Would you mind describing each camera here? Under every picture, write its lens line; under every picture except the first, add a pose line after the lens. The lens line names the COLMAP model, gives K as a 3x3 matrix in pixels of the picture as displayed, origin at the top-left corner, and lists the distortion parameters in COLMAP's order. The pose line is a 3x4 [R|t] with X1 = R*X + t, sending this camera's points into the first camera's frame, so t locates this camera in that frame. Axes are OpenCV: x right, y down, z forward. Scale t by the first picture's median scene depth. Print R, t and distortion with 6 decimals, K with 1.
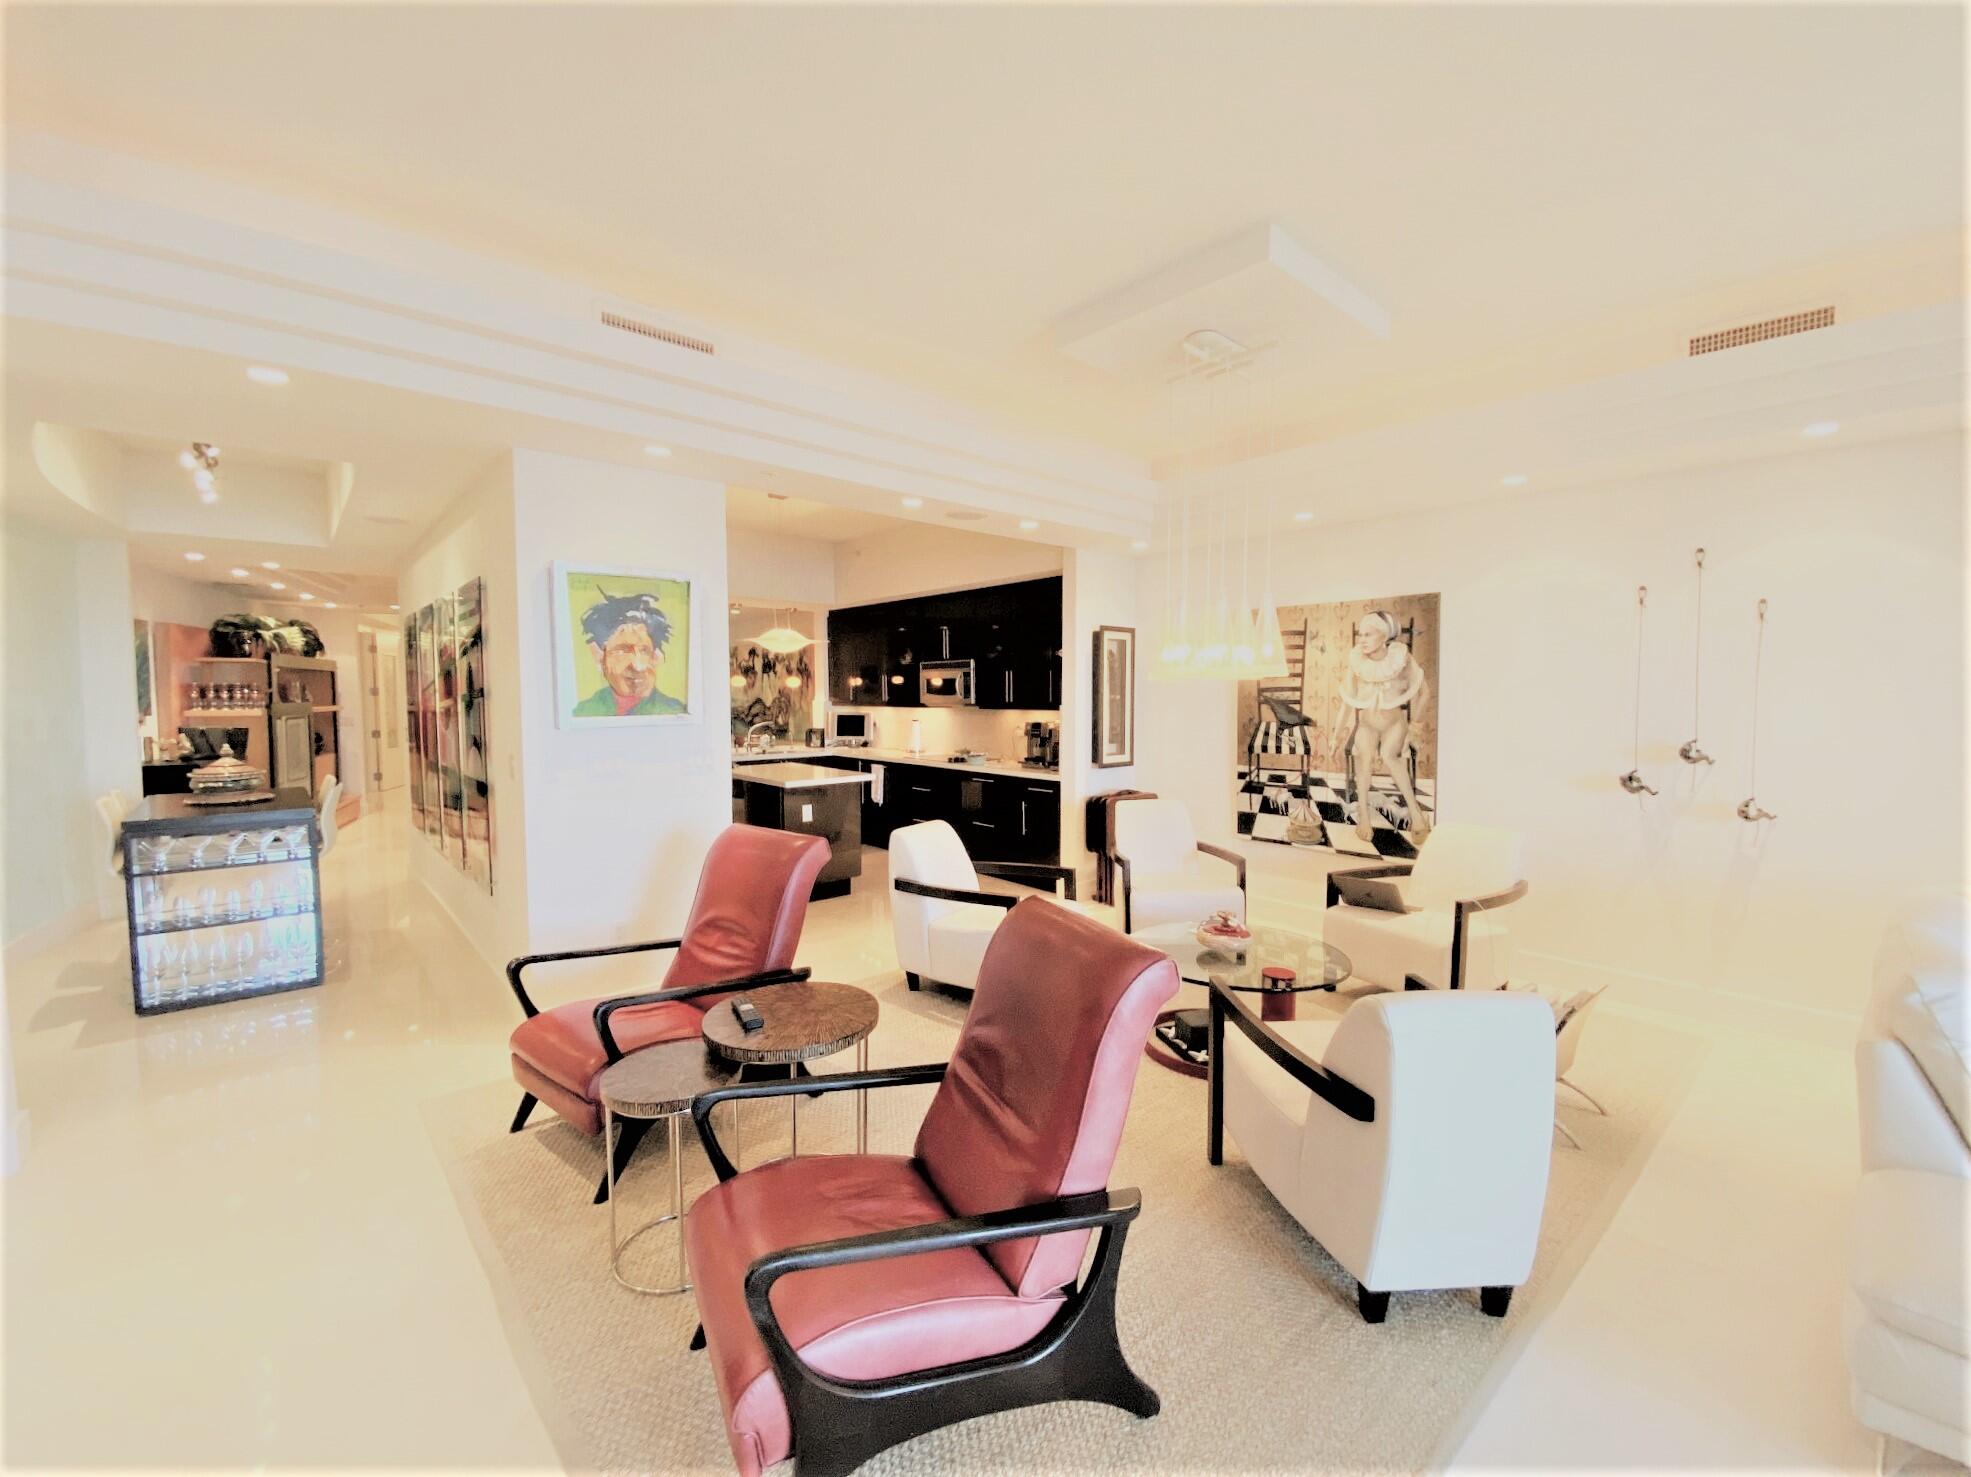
lens RADIAL K [[820.3, 0, 978.0], [0, 820.3, 737.9], [0, 0, 1]] dist [0.018564, -0.019751]
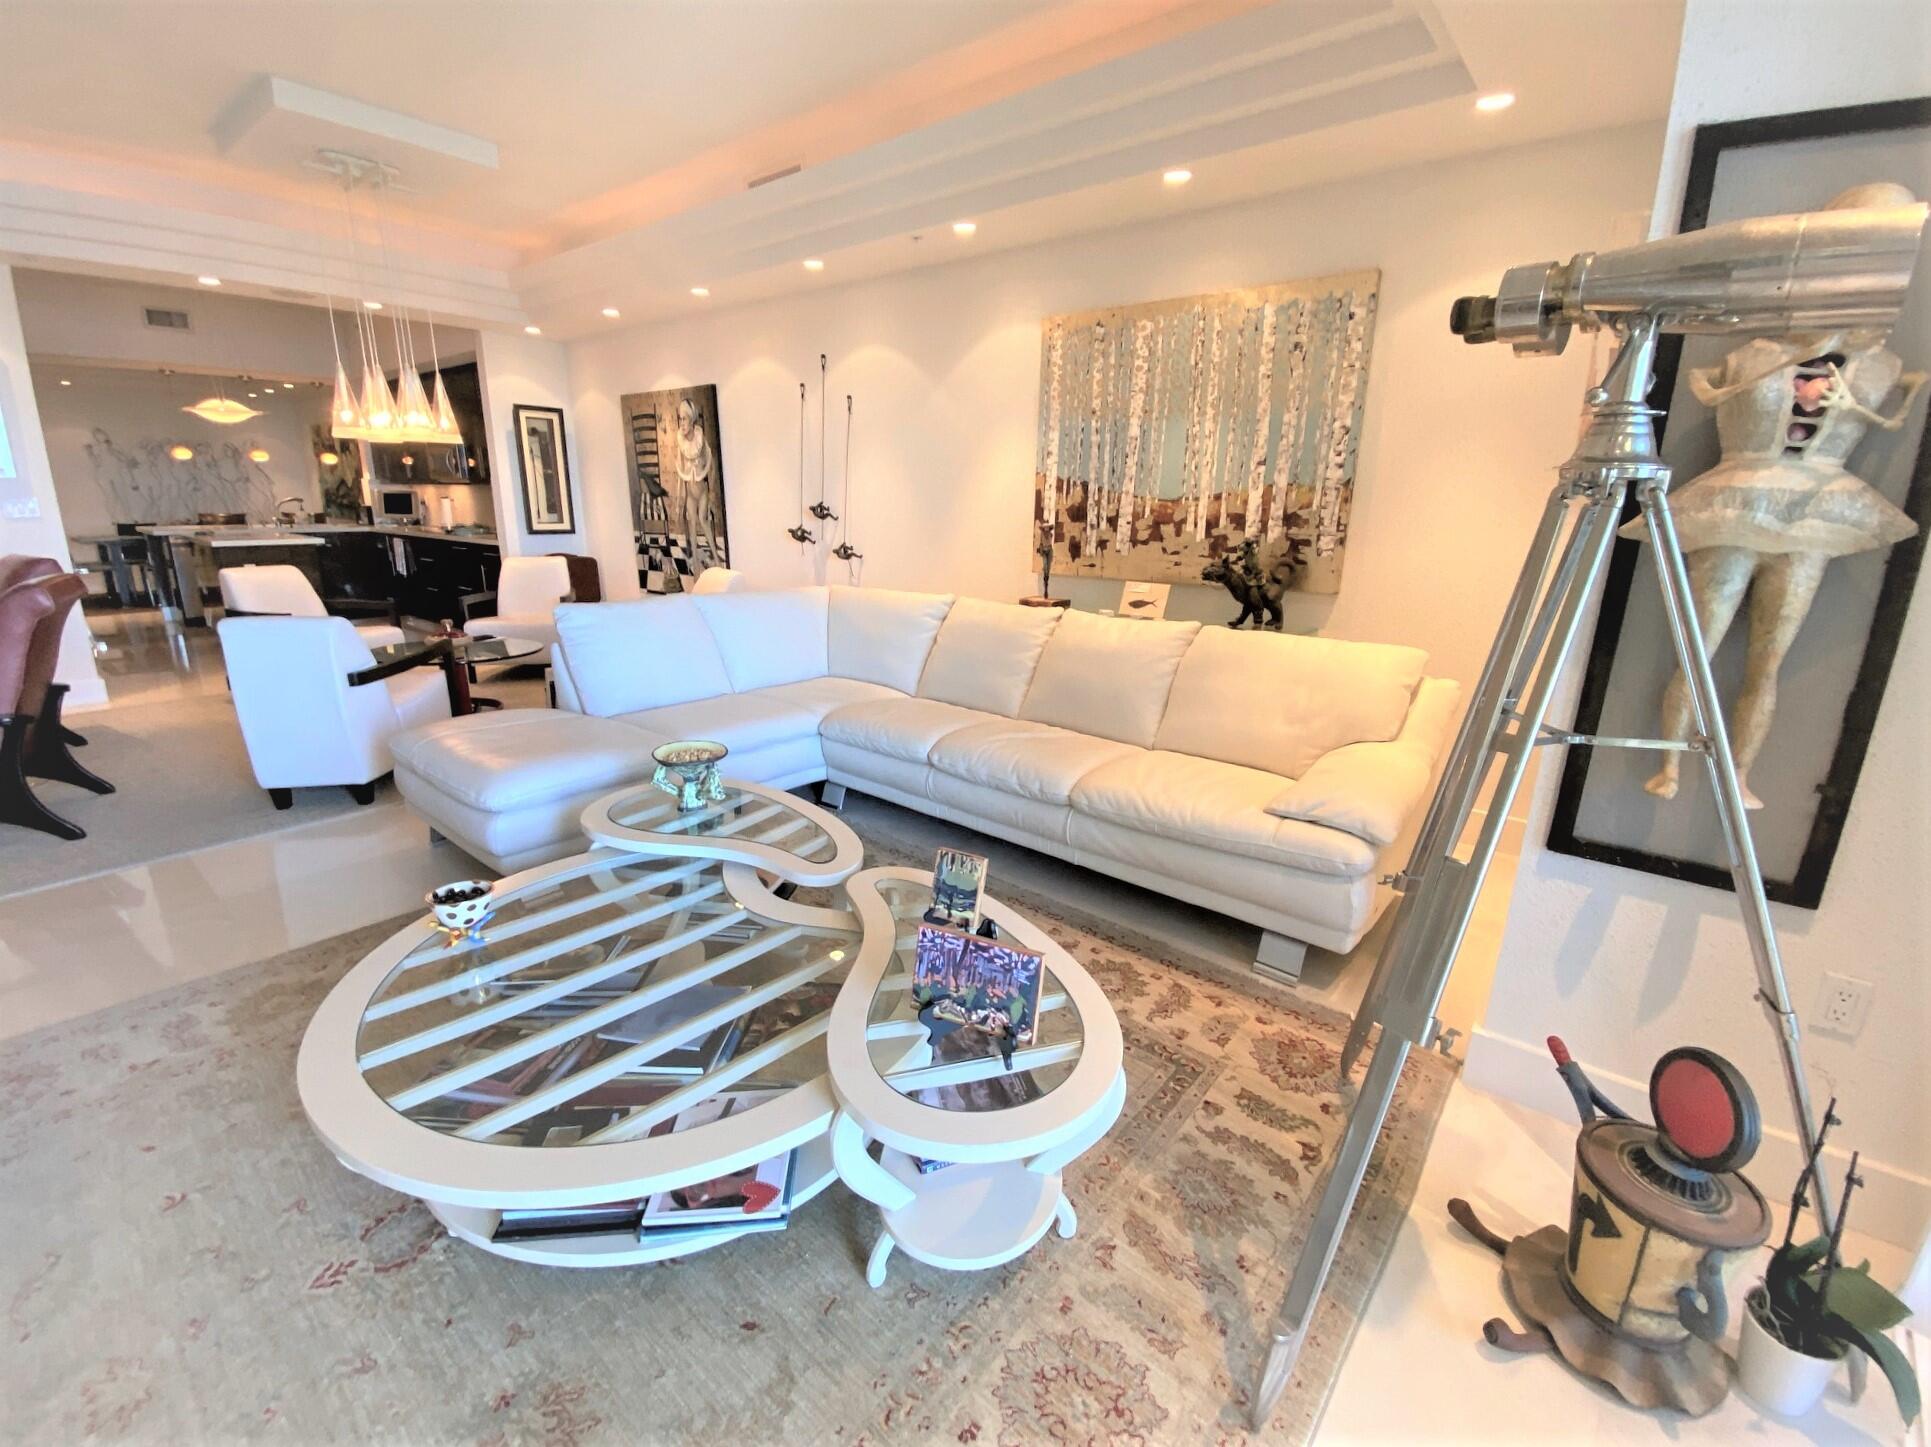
lens RADIAL K [[803.7, 0, 958.2], [0, 803.7, 722.9], [0, 0, 1]] dist [0.018564, -0.019751]
pose [[0.982325, -0.029540, 0.184837, 0.591552], [-0.010814, 0.976864, 0.213588, 0.053923], [-0.186870, -0.211812, 0.959279, -0.314862]]
